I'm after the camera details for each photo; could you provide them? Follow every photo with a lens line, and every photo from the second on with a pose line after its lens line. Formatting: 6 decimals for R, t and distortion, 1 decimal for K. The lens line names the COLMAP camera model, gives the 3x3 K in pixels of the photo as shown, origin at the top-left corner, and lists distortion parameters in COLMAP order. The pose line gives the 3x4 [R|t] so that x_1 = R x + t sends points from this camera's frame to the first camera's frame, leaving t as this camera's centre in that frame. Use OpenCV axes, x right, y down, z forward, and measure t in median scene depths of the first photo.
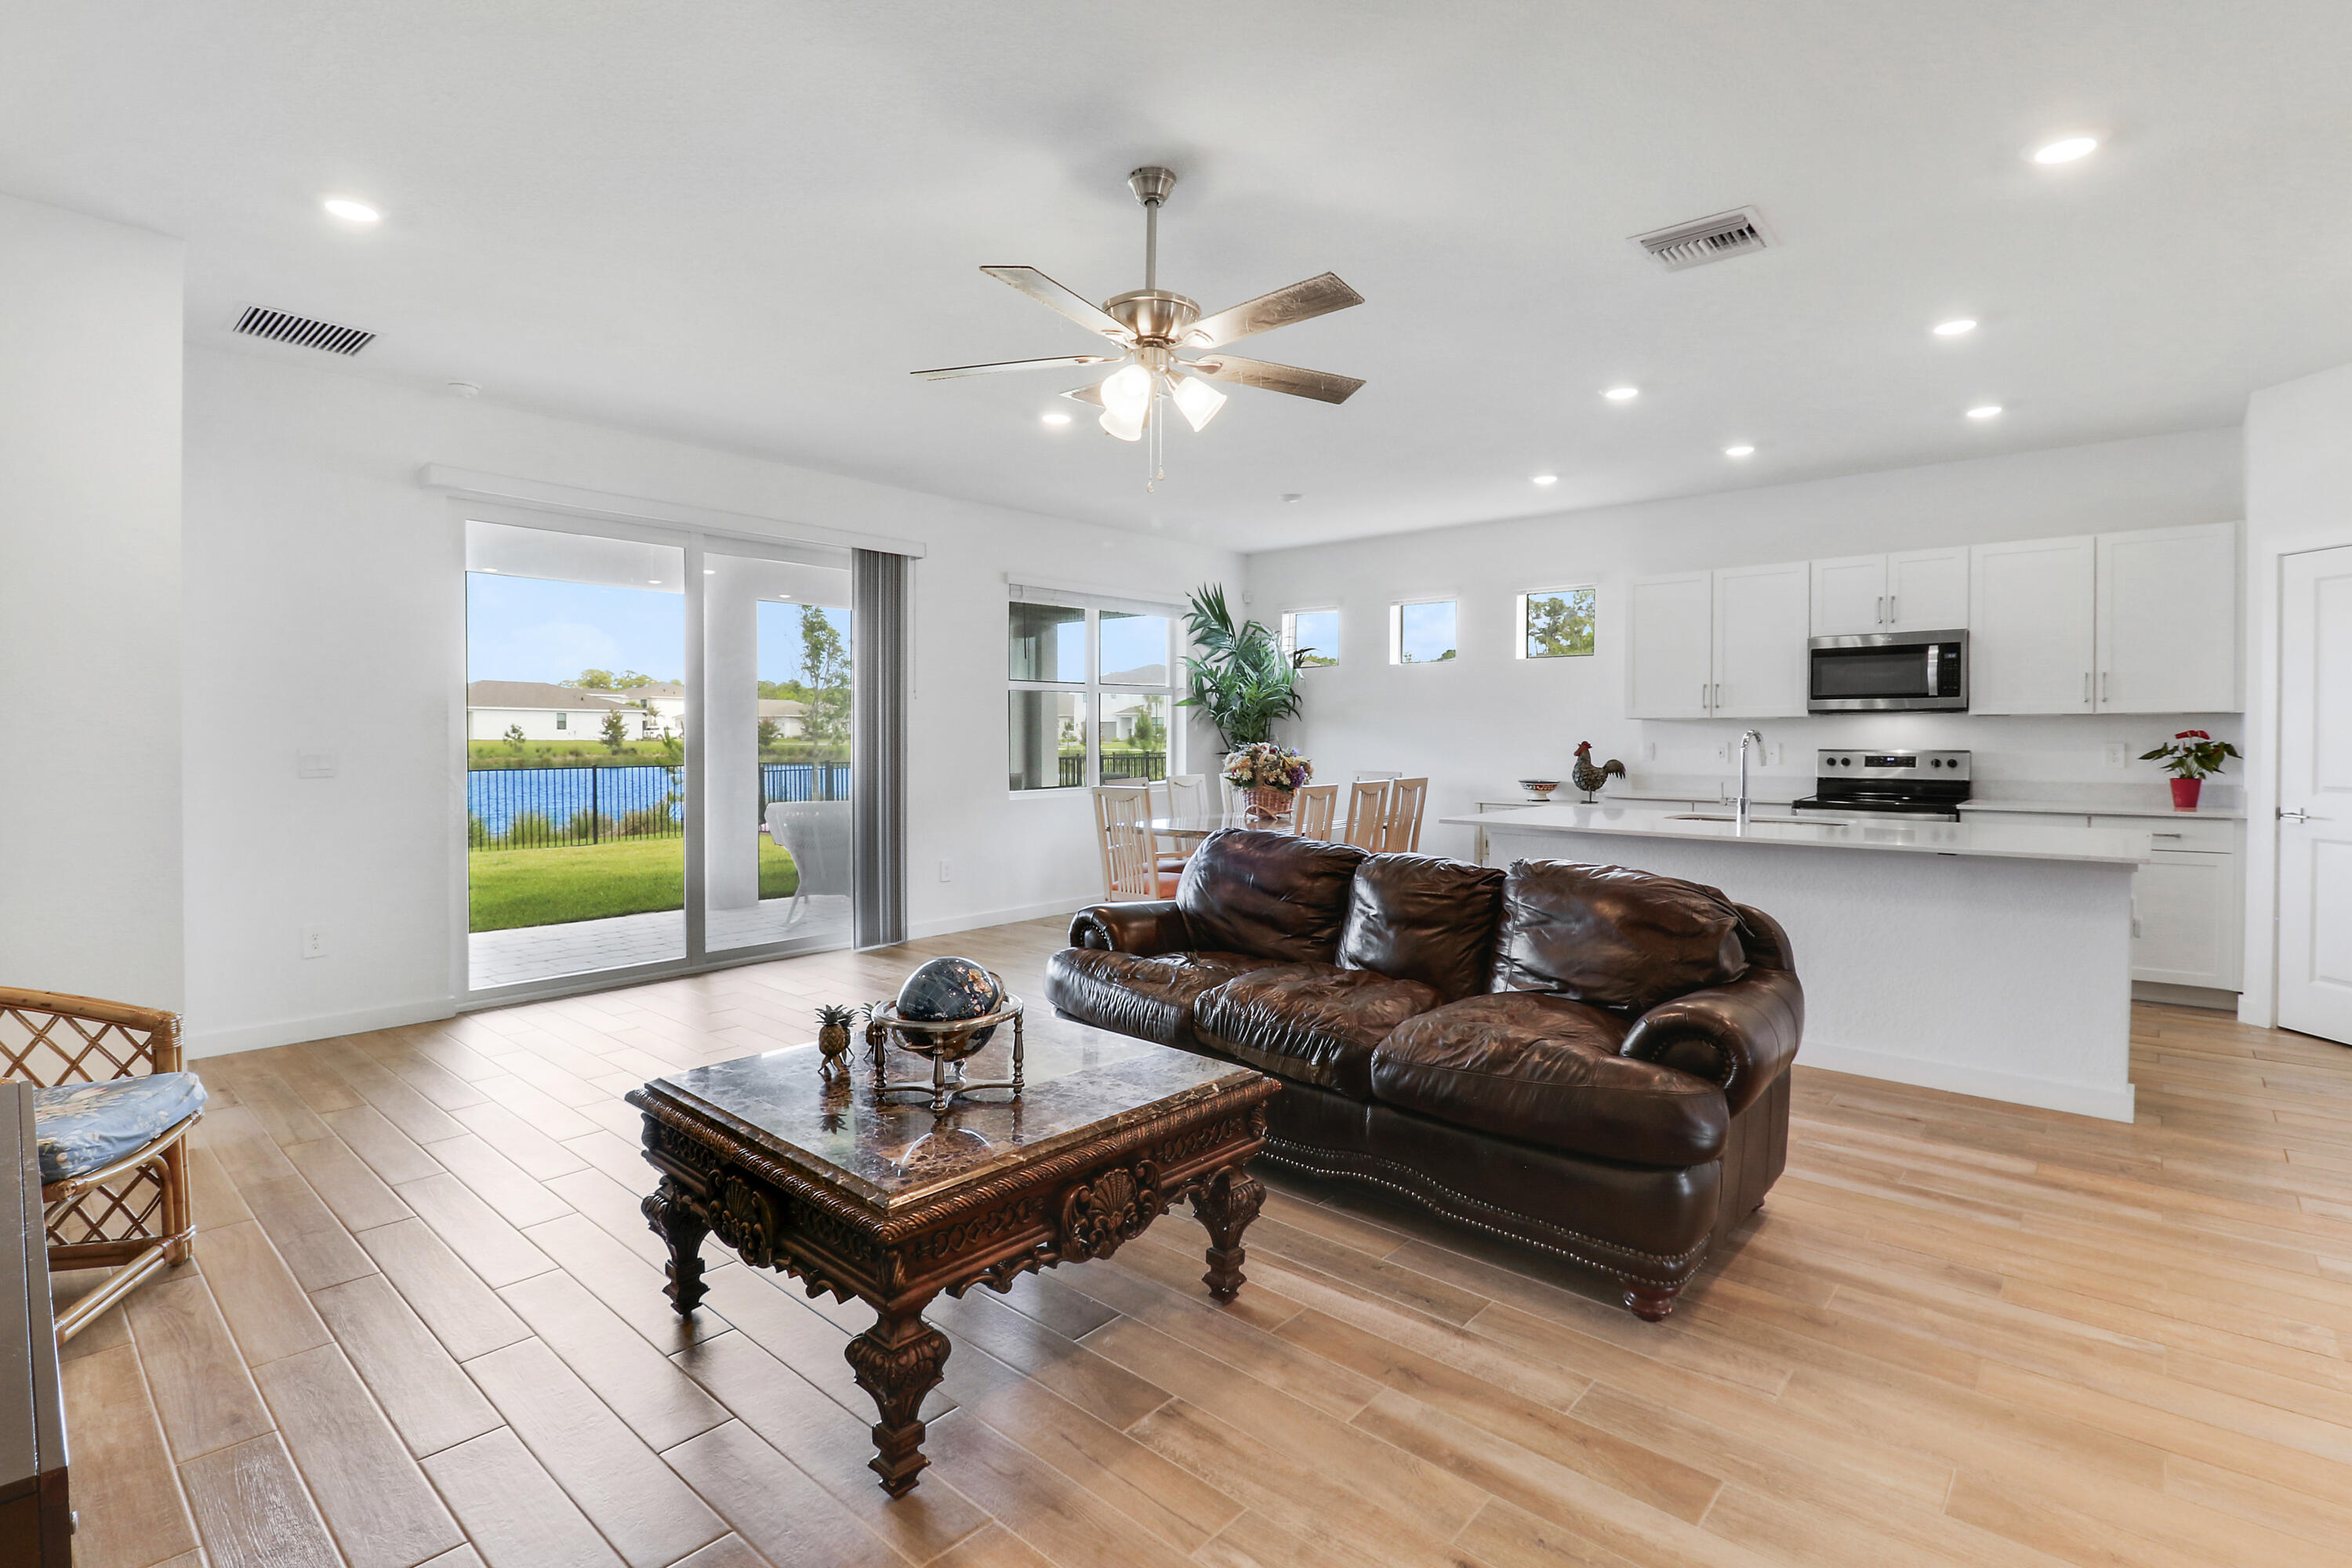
lens RADIAL K [[1119.4, 0, 1187.9], [0, 1119.4, 746.3], [0, 0, 1]] dist [-0.000571, -0.010582]
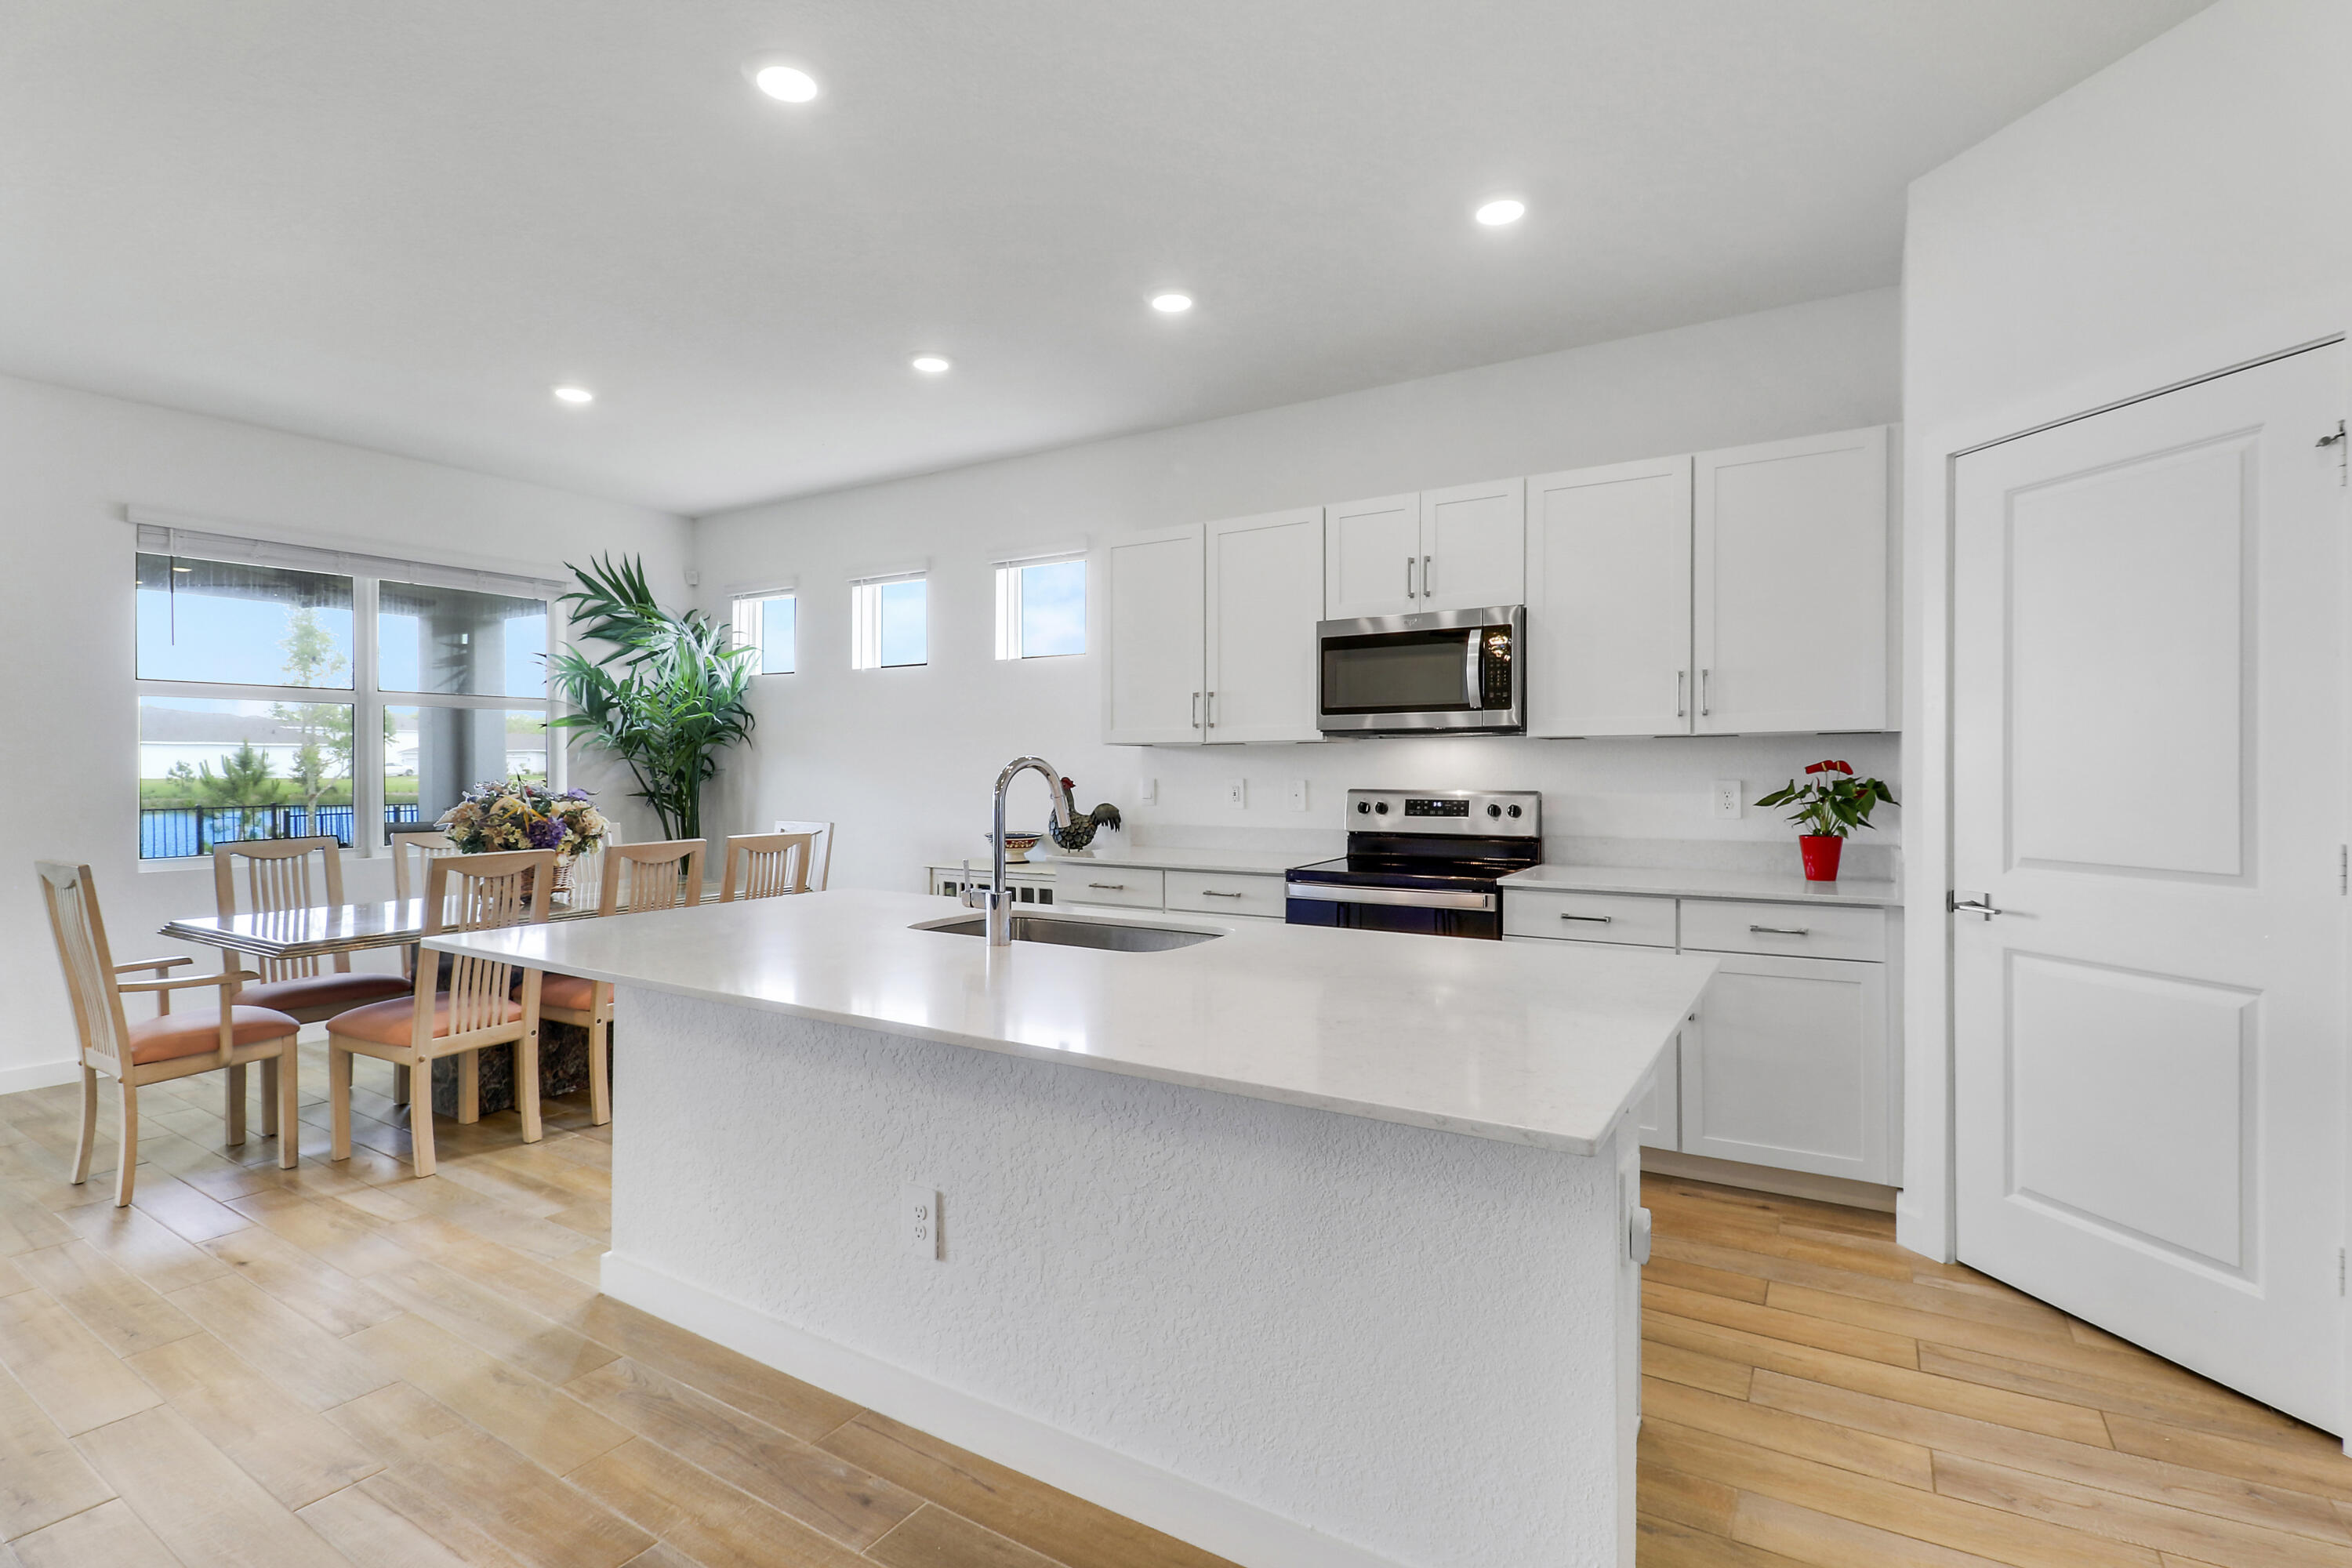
lens RADIAL K [[1119.4, 0, 1175.4], [0, 1119.4, 783.4], [0, 0, 1]] dist [-0.000571, -0.010582]
pose [[0.988502, -0.001863, 0.151197, 0.396577], [0.001716, 0.999998, 0.001102, -0.002141], [-0.151198, -0.000830, 0.988503, 0.384211]]
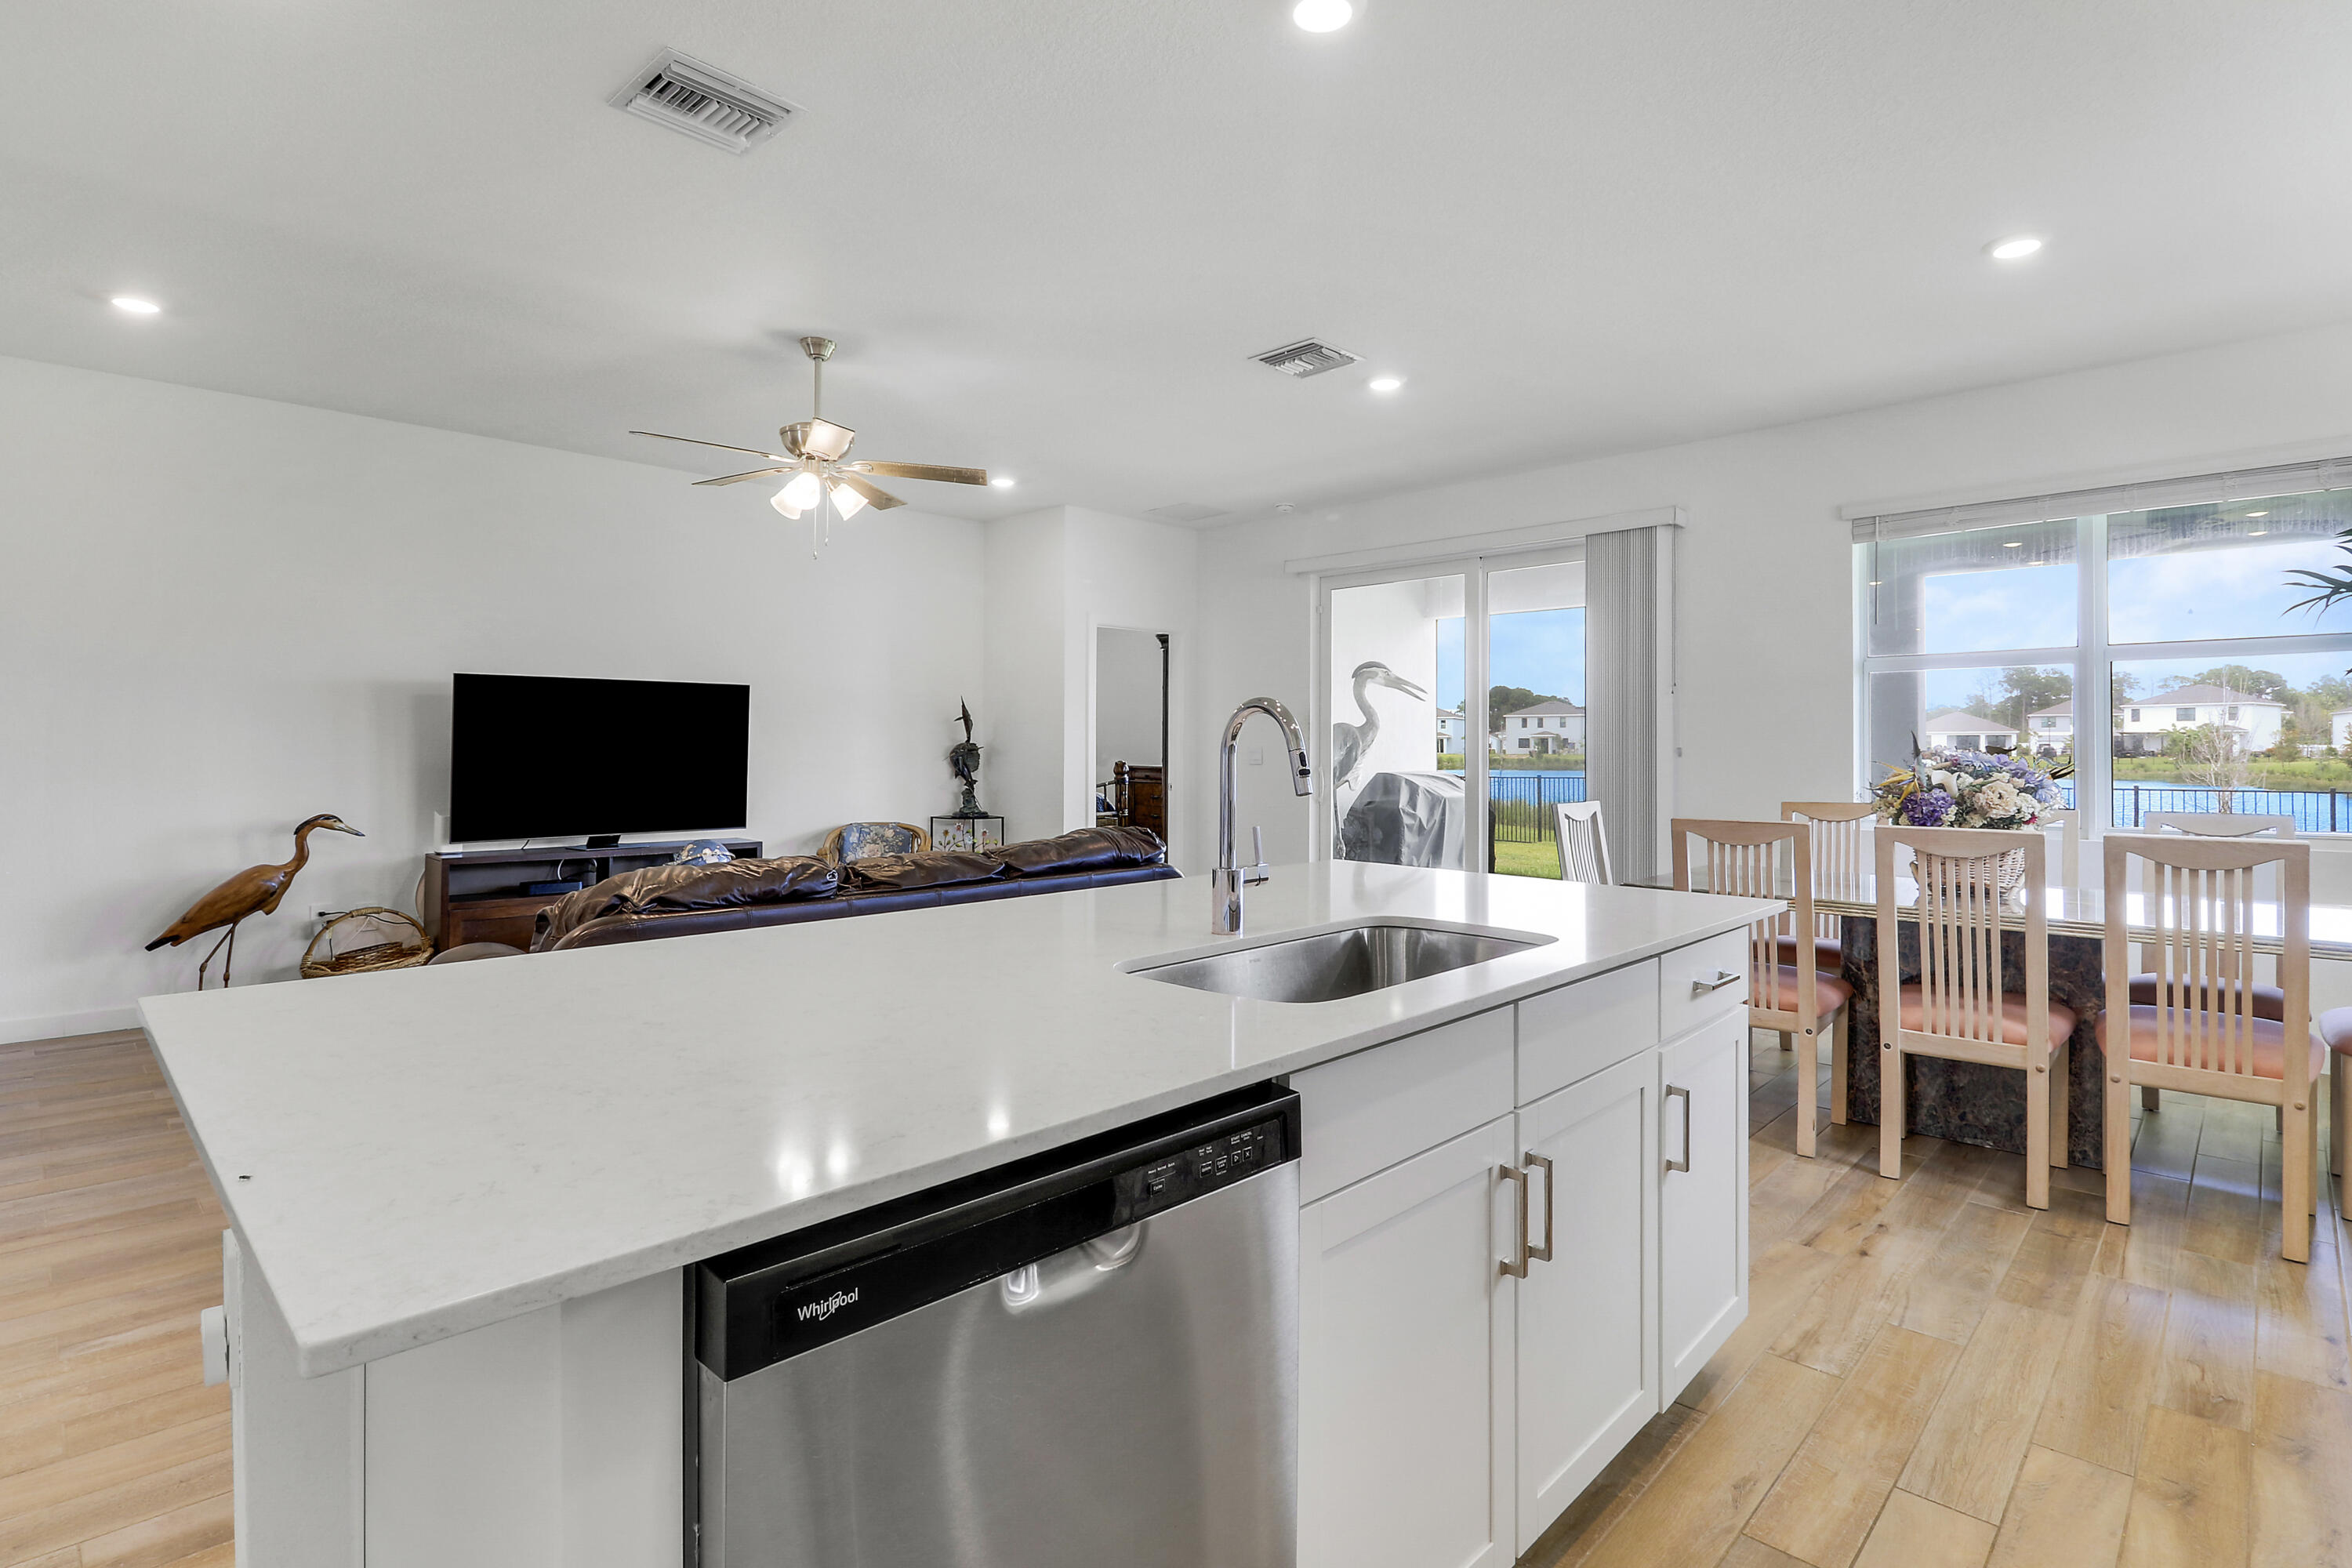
lens RADIAL K [[1119.4, 0, 1227.8], [0, 1119.4, 732.1], [0, 0, 1]] dist [-0.000571, -0.010582]
pose [[-0.037248, -0.014476, -0.999201, 0.699057], [-0.015449, 0.999784, -0.013909, 0.003396], [0.999187, 0.014919, -0.037463, 0.804512]]
